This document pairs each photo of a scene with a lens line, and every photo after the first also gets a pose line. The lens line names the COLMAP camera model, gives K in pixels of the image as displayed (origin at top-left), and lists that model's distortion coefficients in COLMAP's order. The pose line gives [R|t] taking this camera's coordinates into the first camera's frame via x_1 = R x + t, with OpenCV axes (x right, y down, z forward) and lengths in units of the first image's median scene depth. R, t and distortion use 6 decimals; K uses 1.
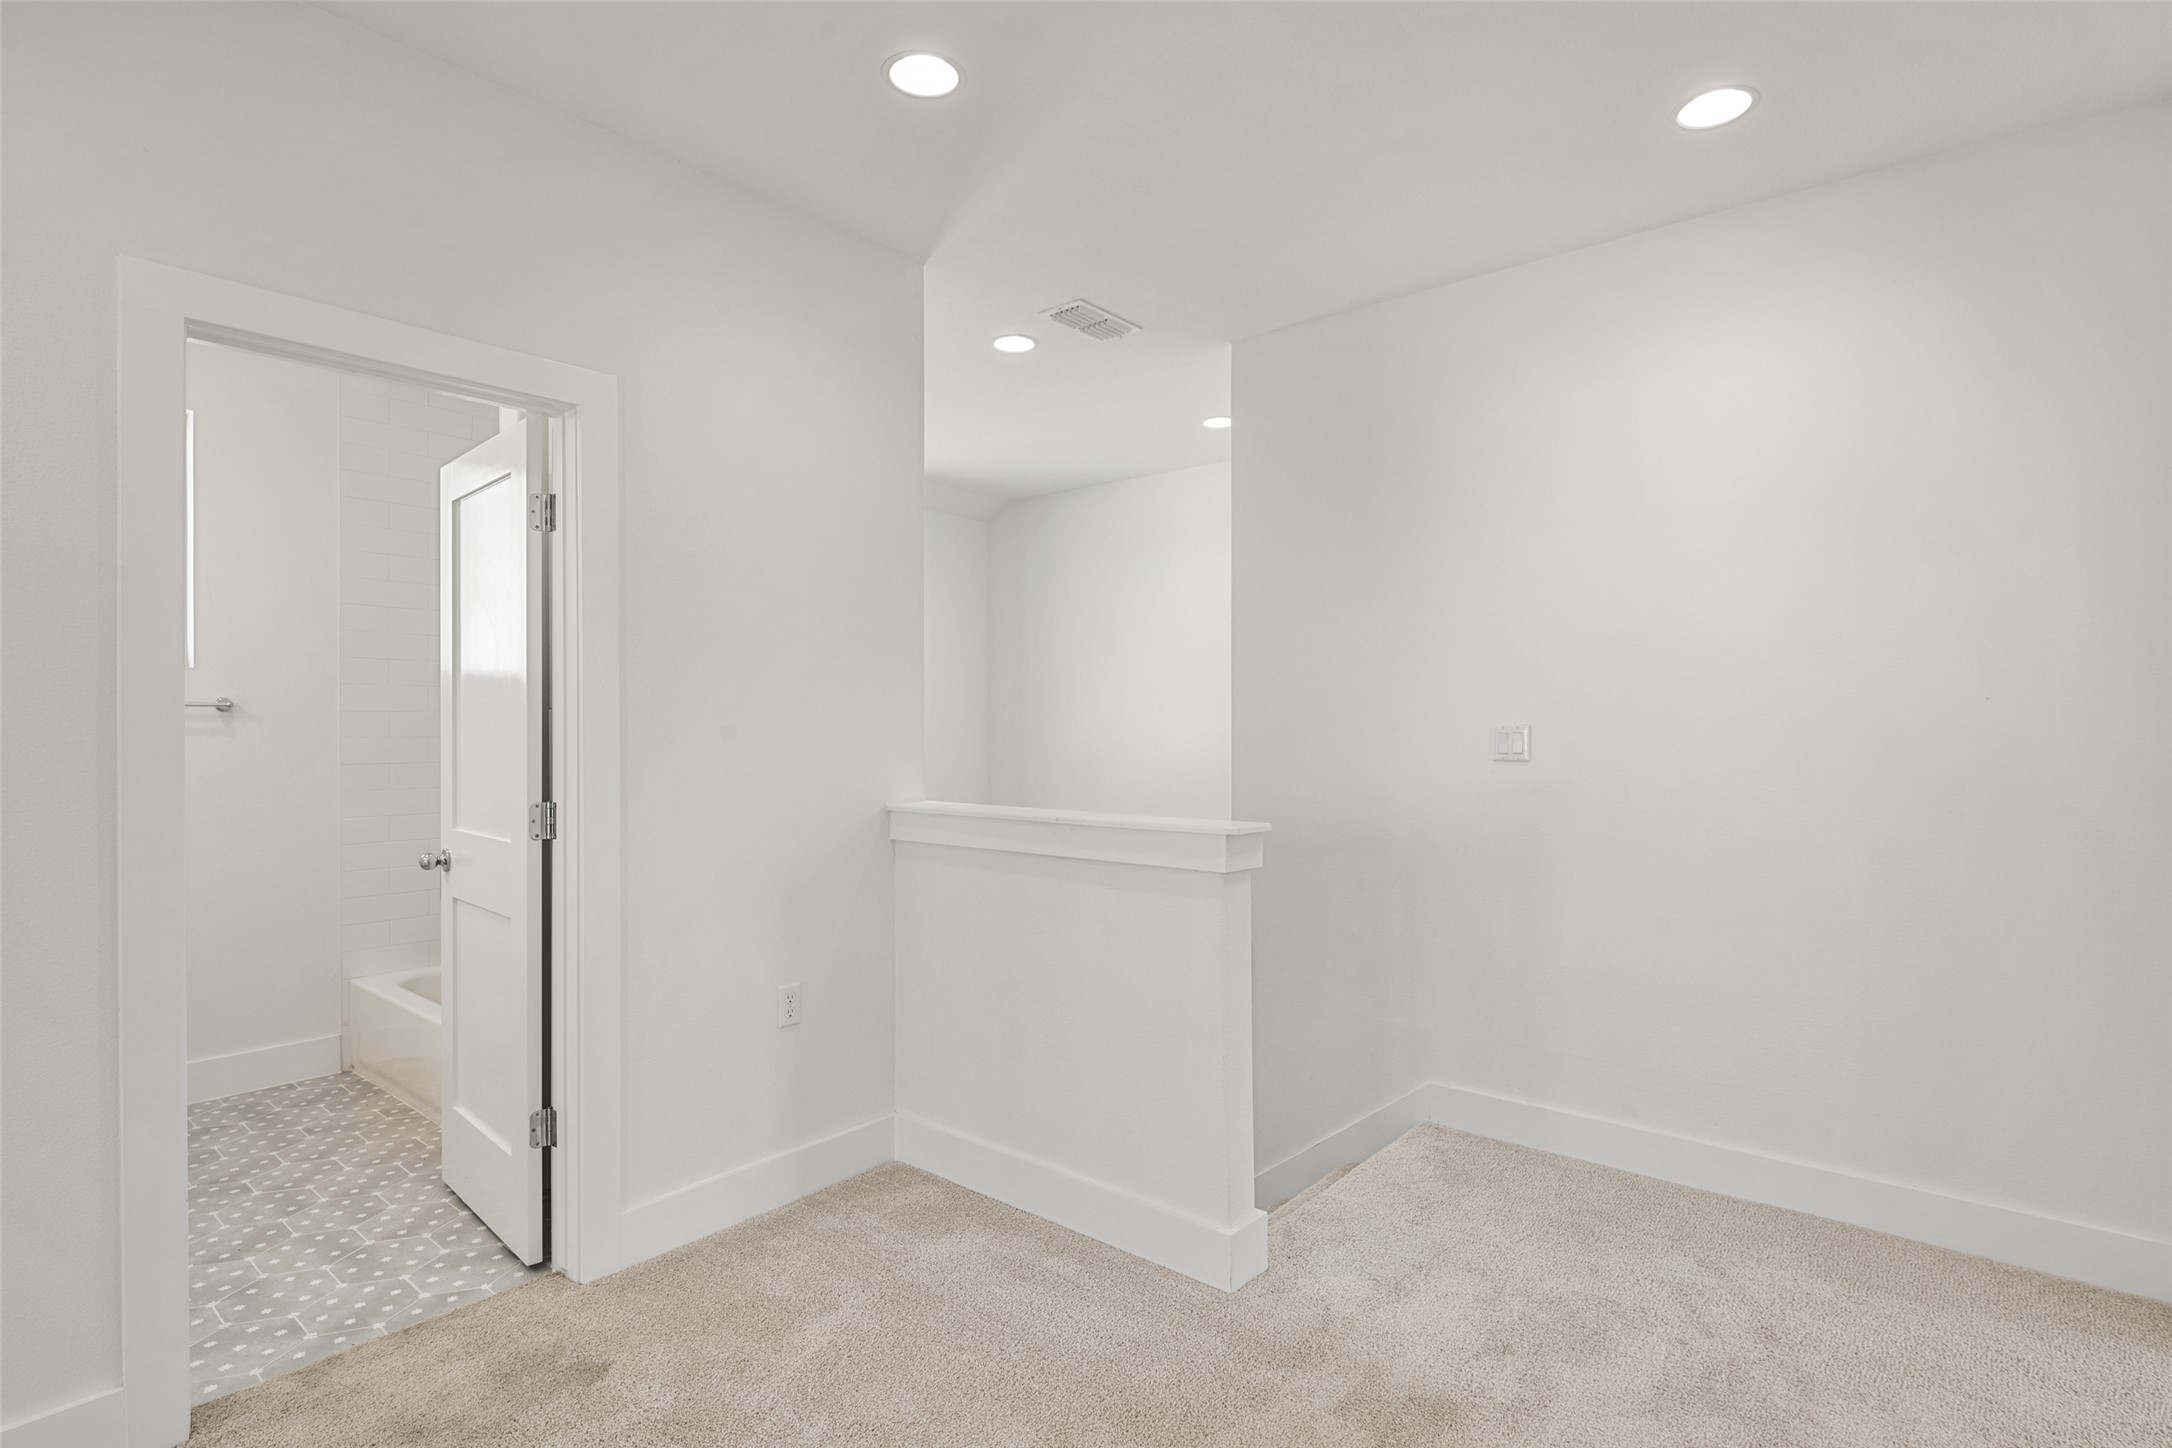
lens RADIAL K [[1113.2, 0, 1077.5], [0, 1113.2, 730.1], [0, 0, 1]] dist [0.005126, -0.000058]
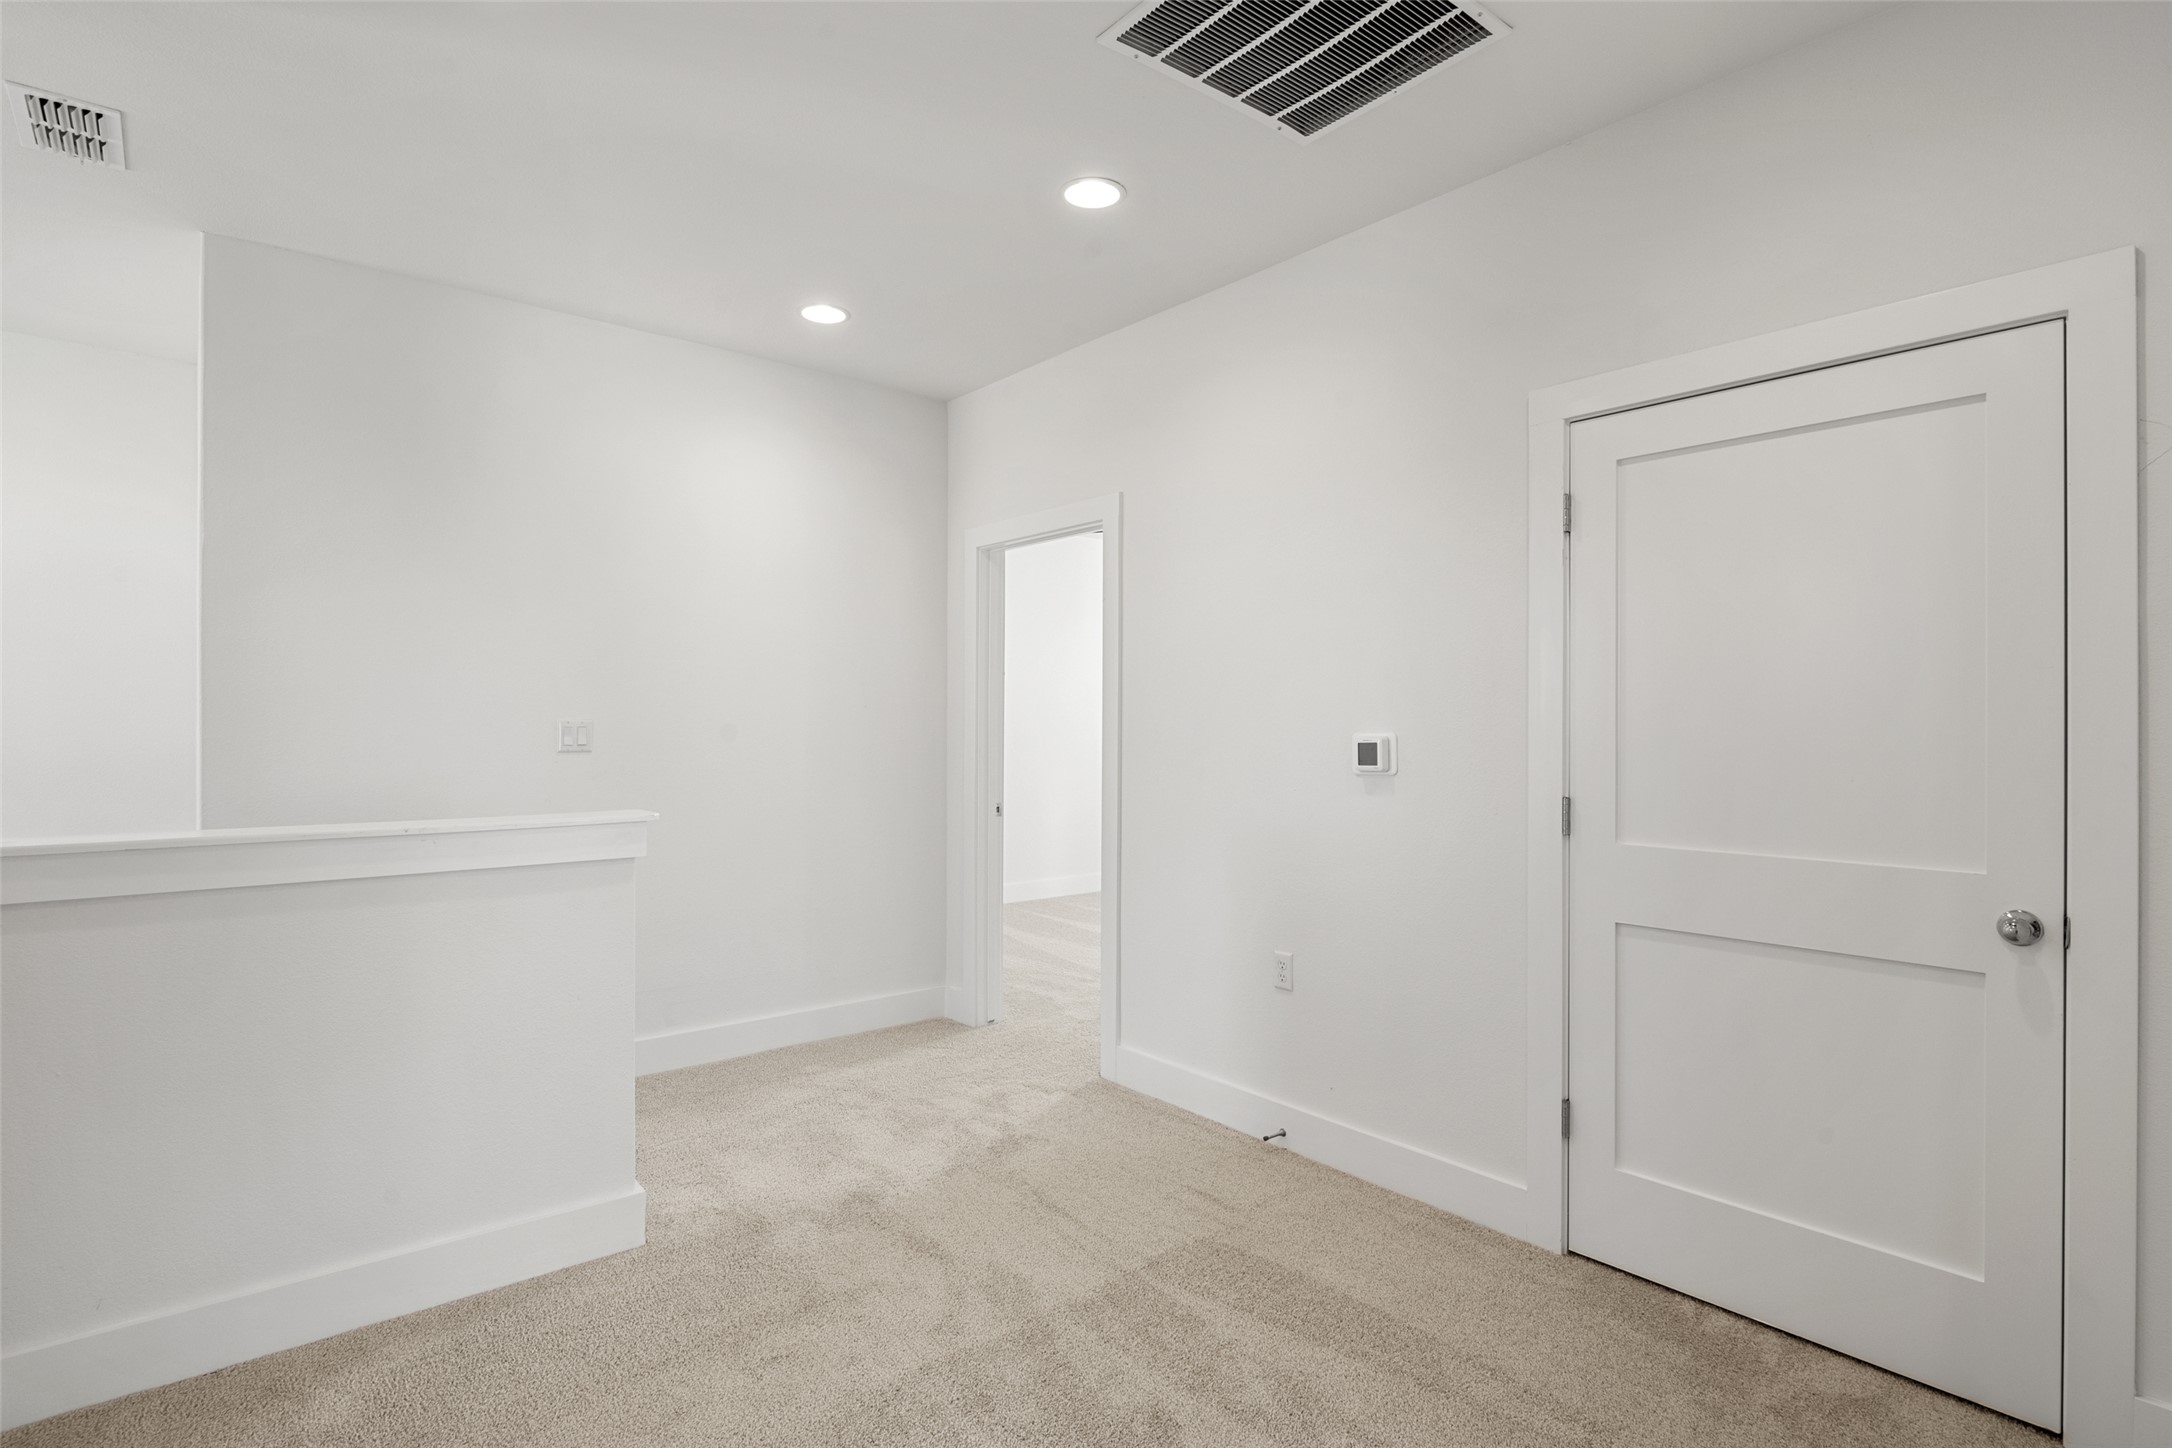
lens RADIAL K [[1113.2, 0, 1088.5], [0, 1113.2, 721.2], [0, 0, 1]] dist [0.005126, -0.000058]
pose [[0.181767, 0.001263, 0.983341, -0.861093], [0.005612, 0.999982, -0.002321, 0.002042], [-0.983326, 0.005940, 0.181756, 0.376288]]
